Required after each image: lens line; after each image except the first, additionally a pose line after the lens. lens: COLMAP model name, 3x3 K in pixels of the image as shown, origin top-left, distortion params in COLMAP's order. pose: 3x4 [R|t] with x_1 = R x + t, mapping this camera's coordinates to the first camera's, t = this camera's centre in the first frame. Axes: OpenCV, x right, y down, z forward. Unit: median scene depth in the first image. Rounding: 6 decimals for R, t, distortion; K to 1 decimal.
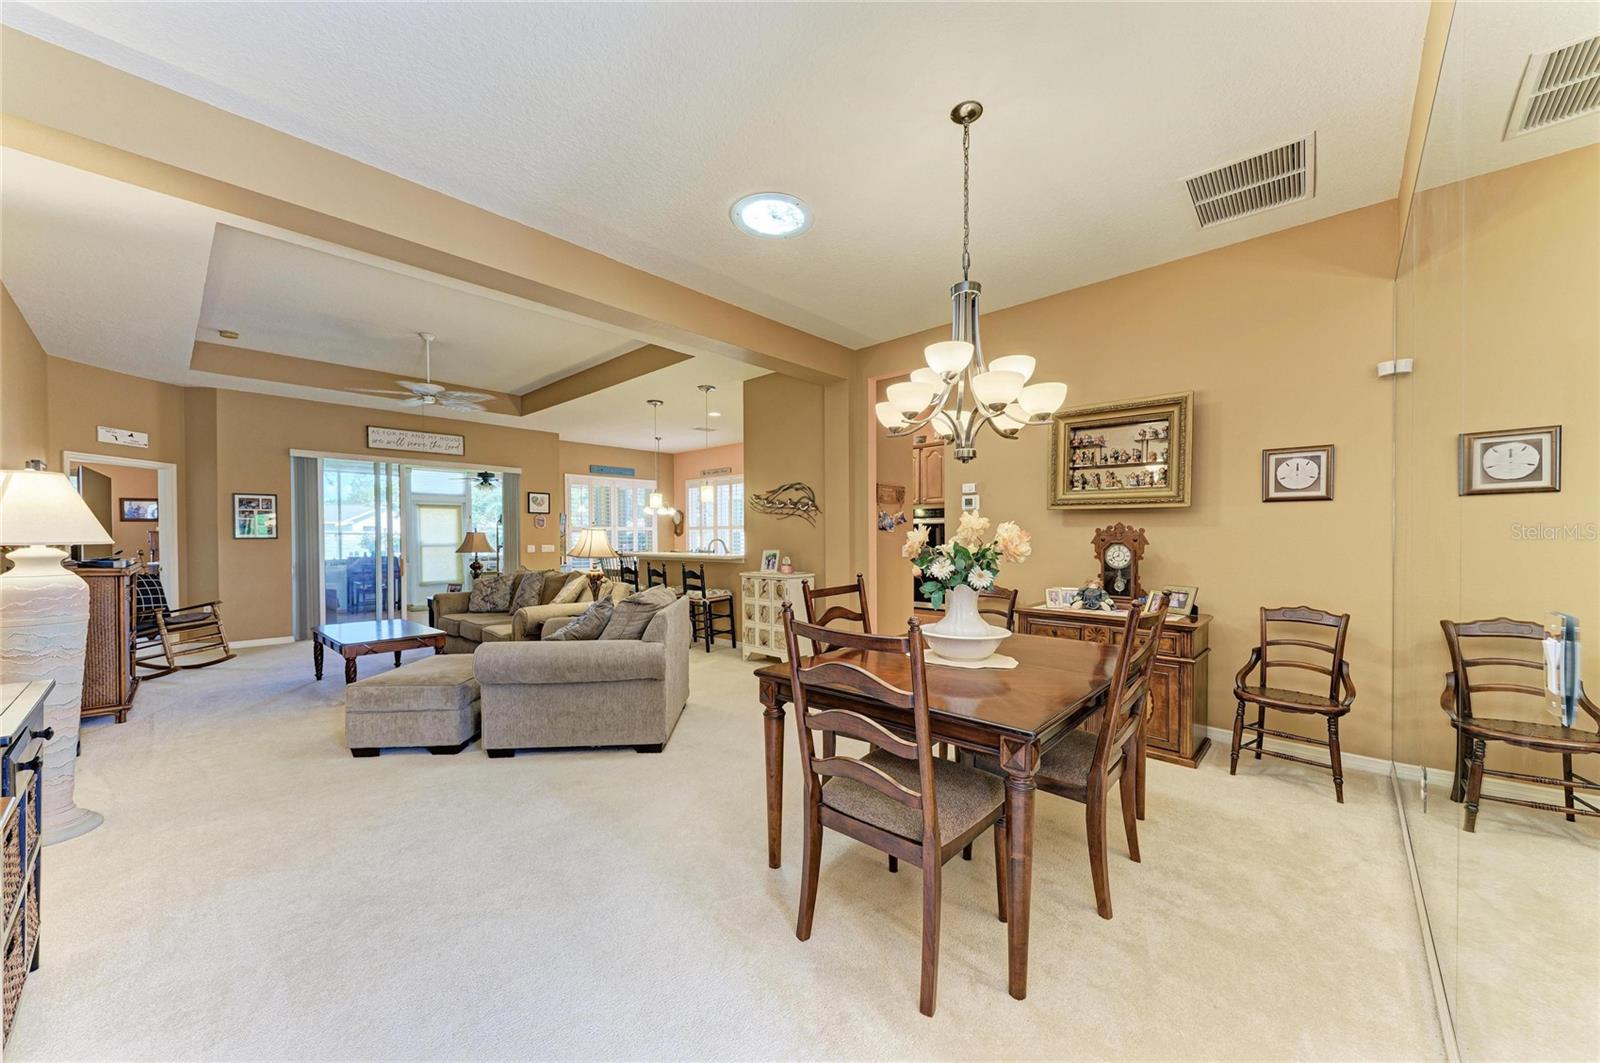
lens RADIAL K [[588.0, 0, 805.6], [0, 588.0, 542.3], [0, 0, 1]] dist [0.030916, -0.010149]
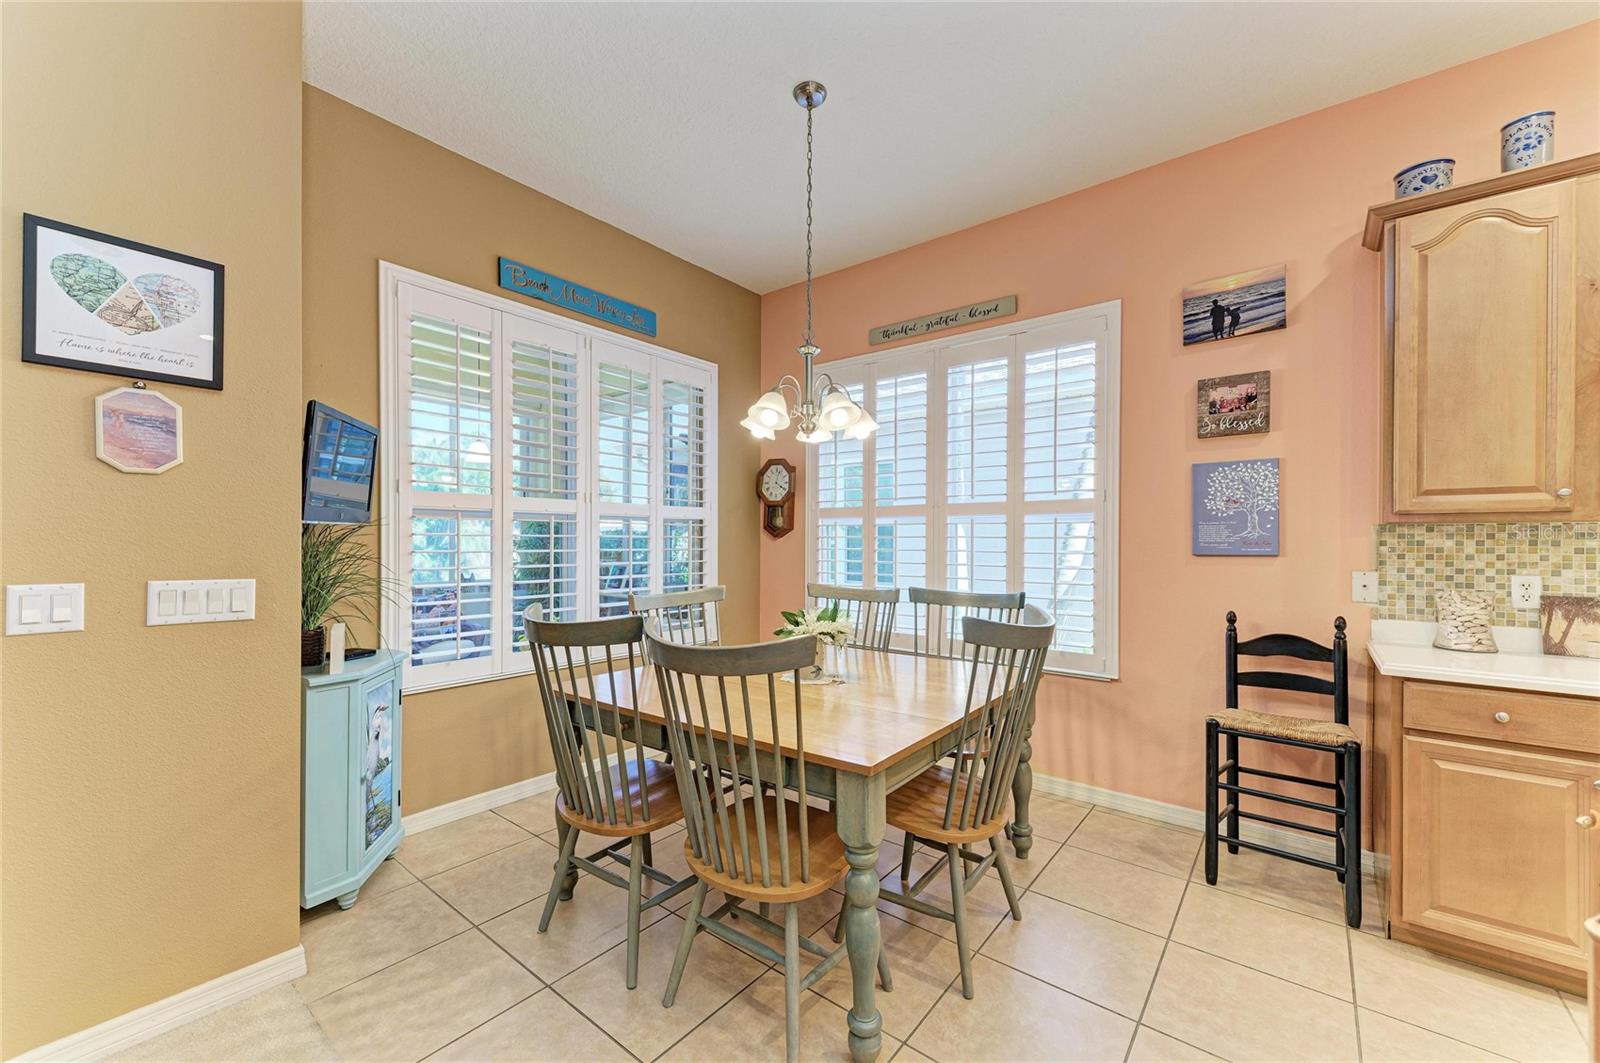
lens RADIAL K [[624.7, 0, 808.0], [0, 624.7, 543.0], [0, 0, 1]] dist [0.019760, -0.007382]
pose [[0.997193, 0.010629, 0.074122, -0.416115], [-0.009988, 0.999910, -0.009010, -0.008226], [-0.074211, 0.008245, 0.997208, 1.197453]]
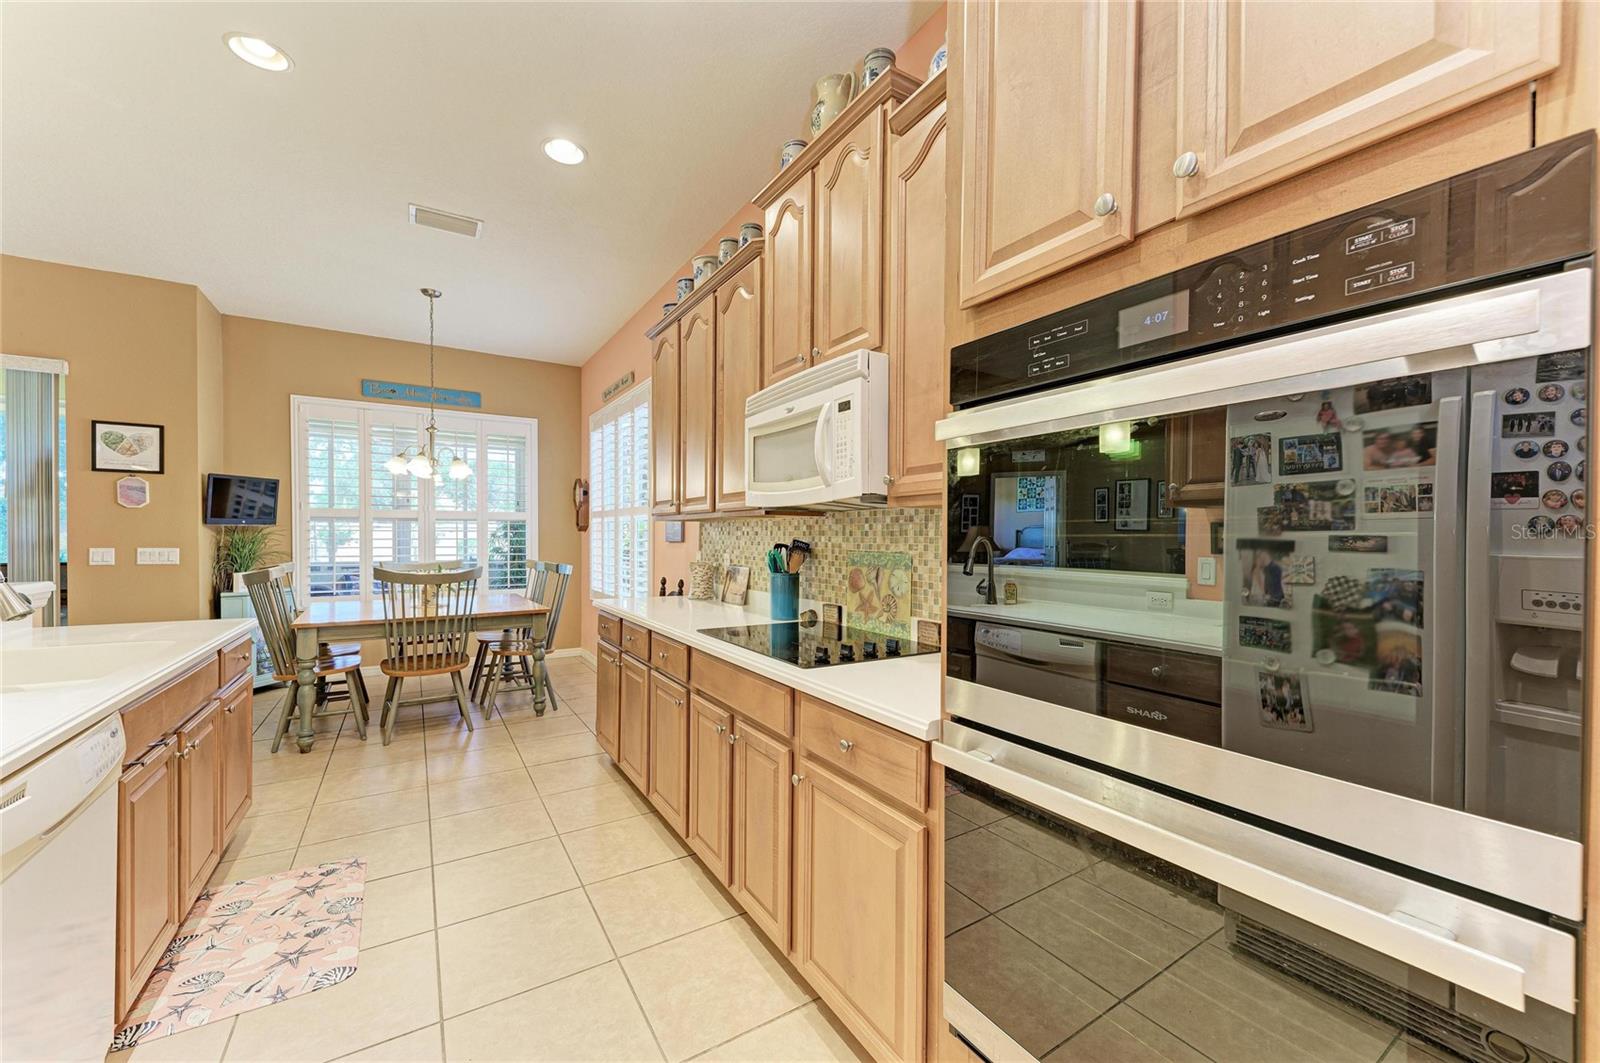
lens RADIAL K [[614.8, 0, 807.2], [0, 614.8, 542.9], [0, 0, 1]] dist [0.020404, -0.007273]
pose [[0.966797, 0.013132, -0.255208, 0.186714], [-0.012457, 0.999913, 0.004260, -0.009782], [0.255241, -0.000939, 0.966877, 1.012106]]
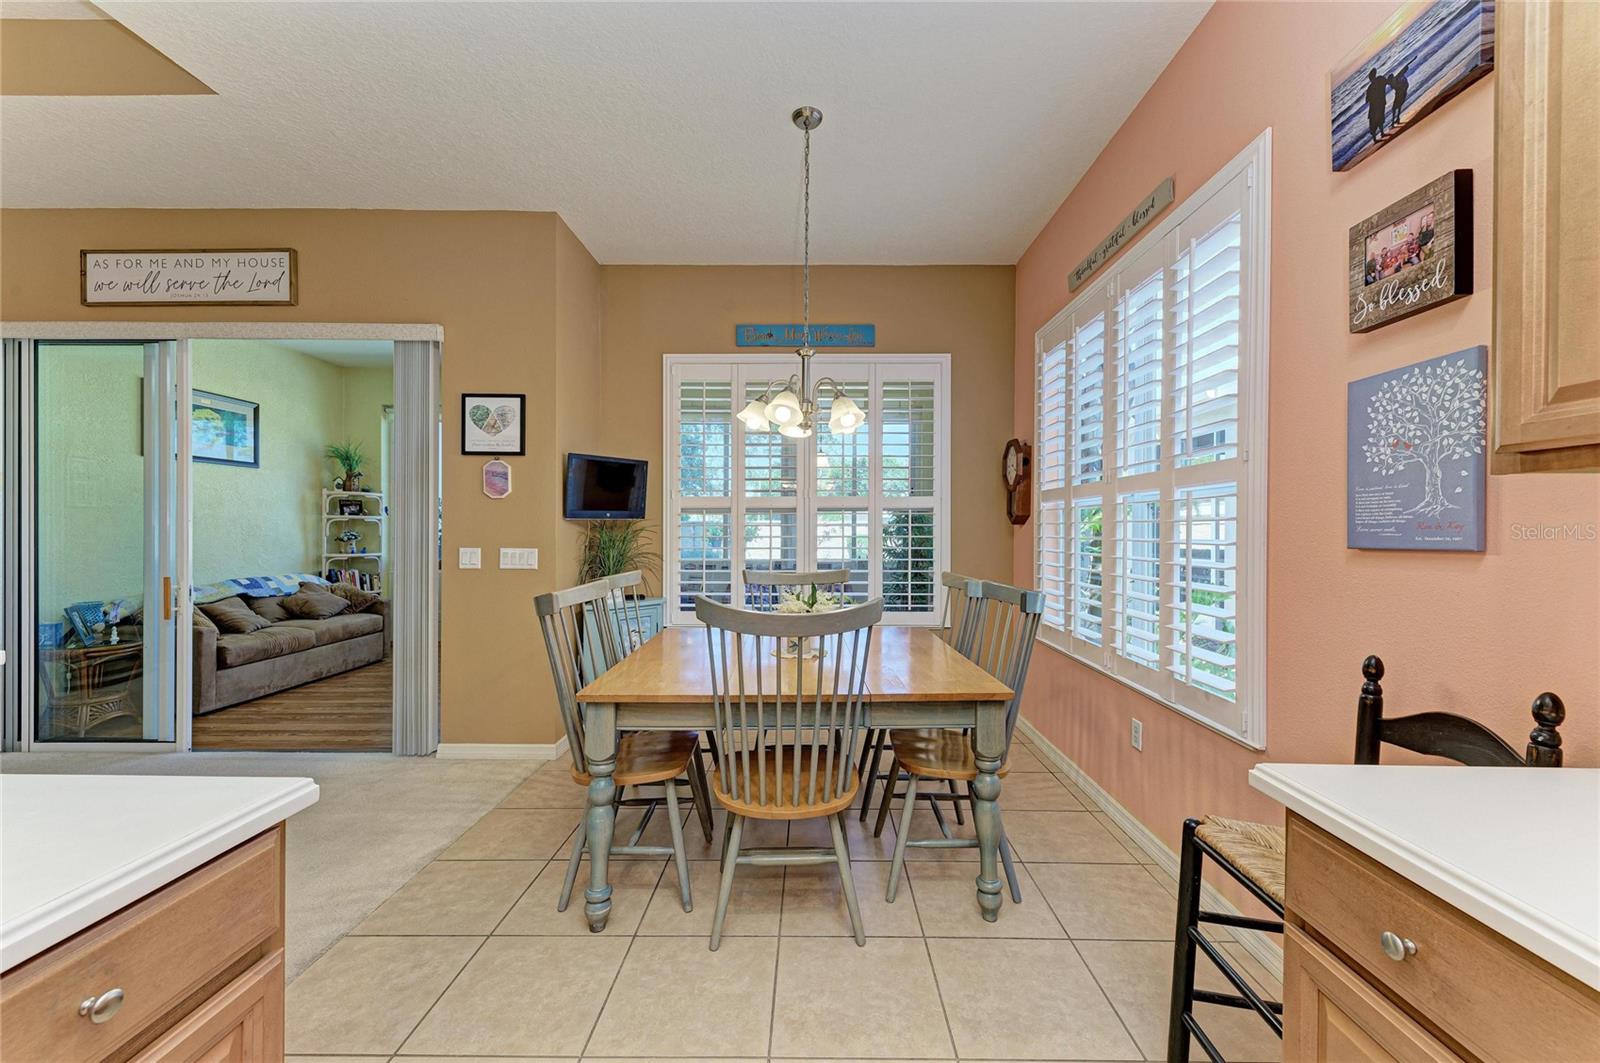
lens RADIAL K [[630.3, 0, 813.3], [0, 630.3, 530.2], [0, 0, 1]] dist [0.024718, -0.008311]
pose [[0.674331, 0.007148, -0.738394, -0.082076], [-0.012327, 0.999923, -0.001577, -0.010479], [0.738326, 0.010165, 0.674367, 1.295820]]
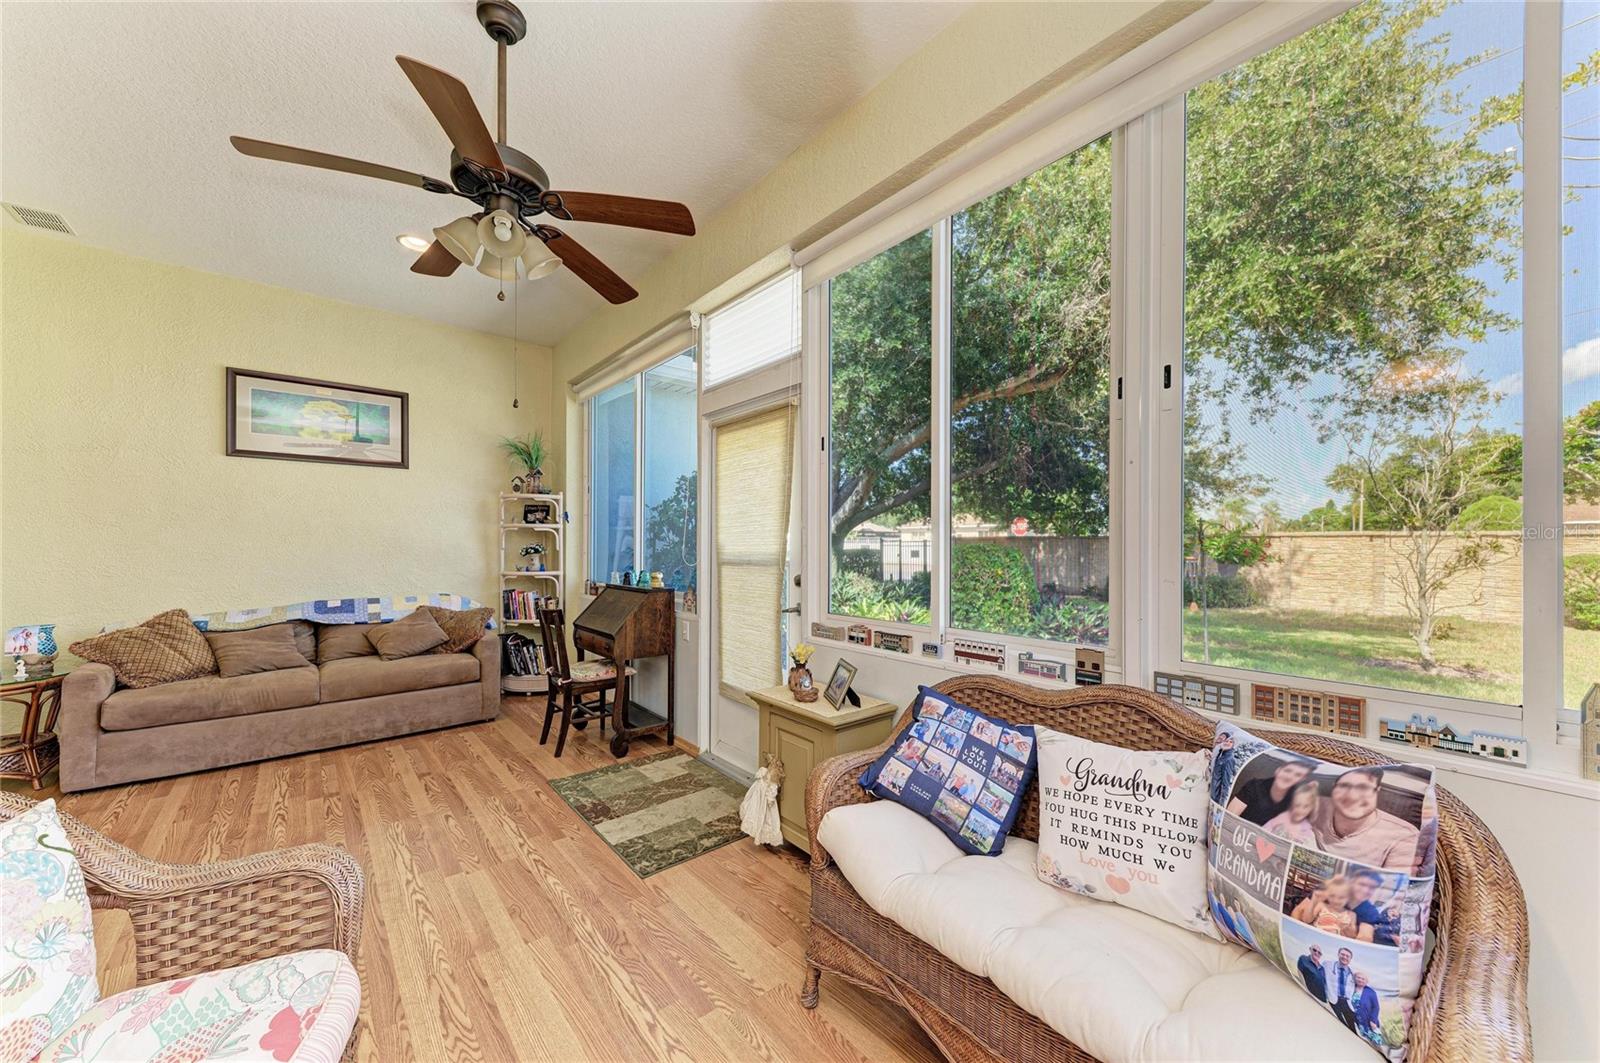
lens RADIAL K [[588.0, 0, 805.6], [0, 588.0, 542.3], [0, 0, 1]] dist [0.030916, -0.010149]
pose [[-0.128247, -0.000586, -0.991742, -0.617426], [-0.012912, 0.999916, 0.001079, -0.008297], [0.991658, 0.012944, -0.128244, 1.879935]]
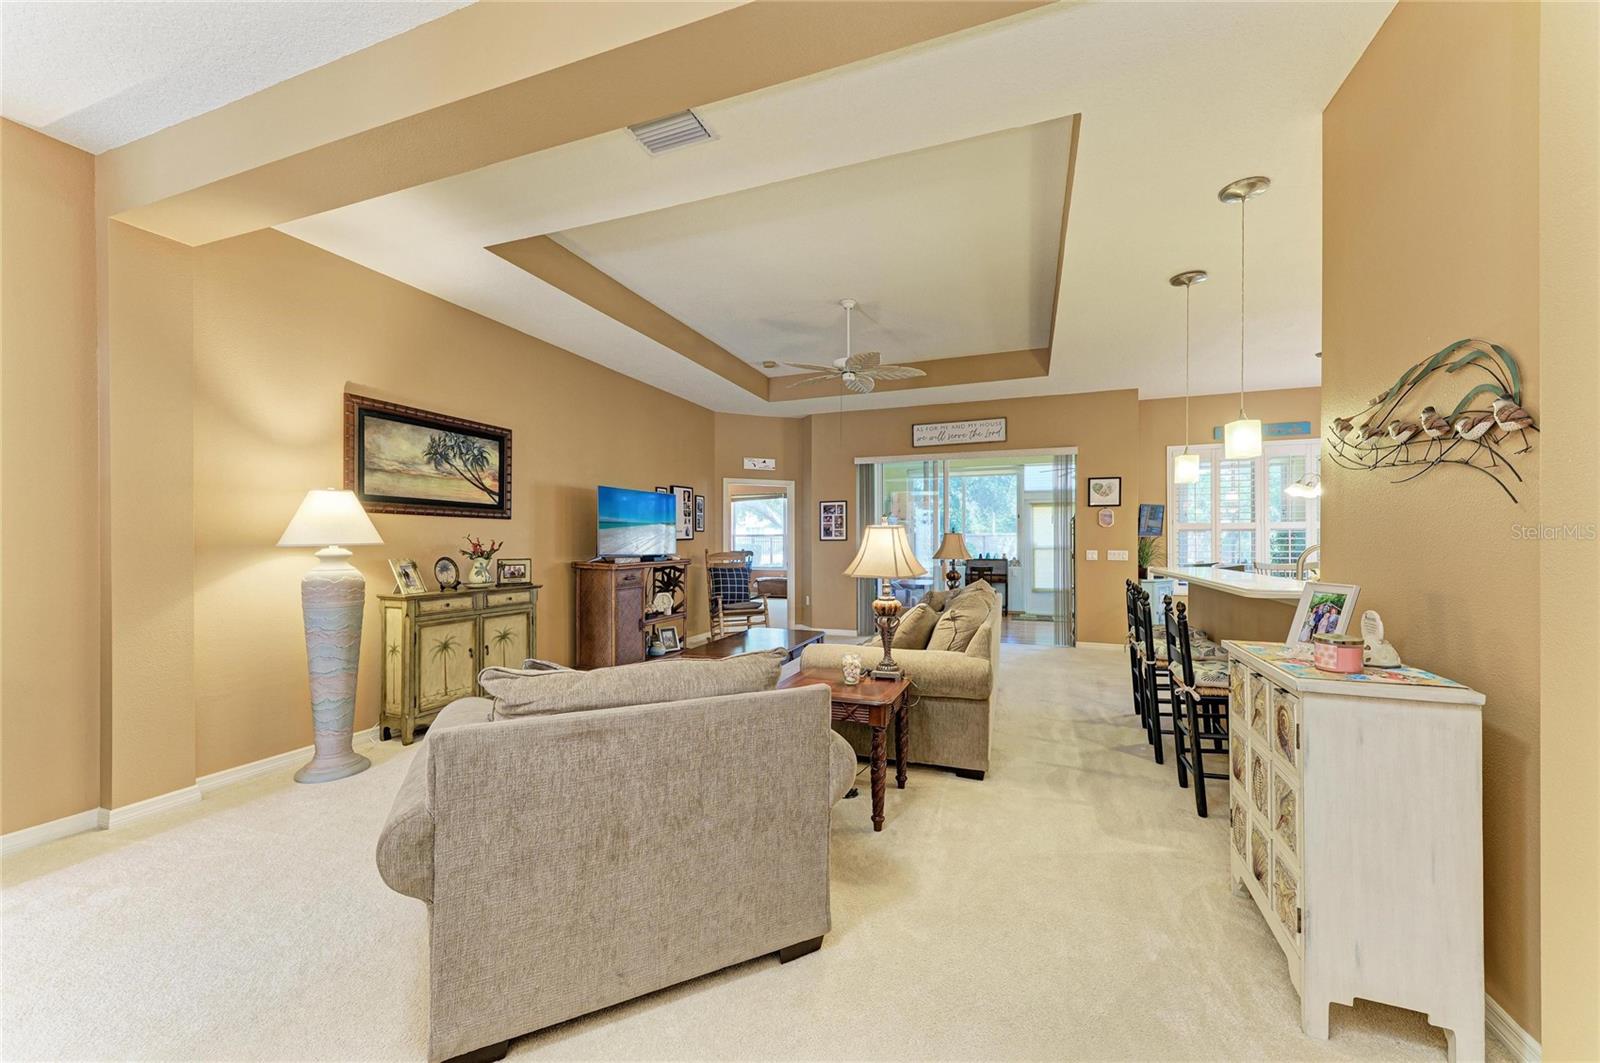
lens RADIAL K [[596.5, 0, 807.3], [0, 596.5, 541.5], [0, 0, 1]] dist [0.010578, 0.000031]
pose [[0.383180, 0.005358, -0.923658, 0.119852], [-0.008646, 0.999960, 0.002214, -0.006613], [0.923633, 0.007137, 0.383211, 0.566060]]
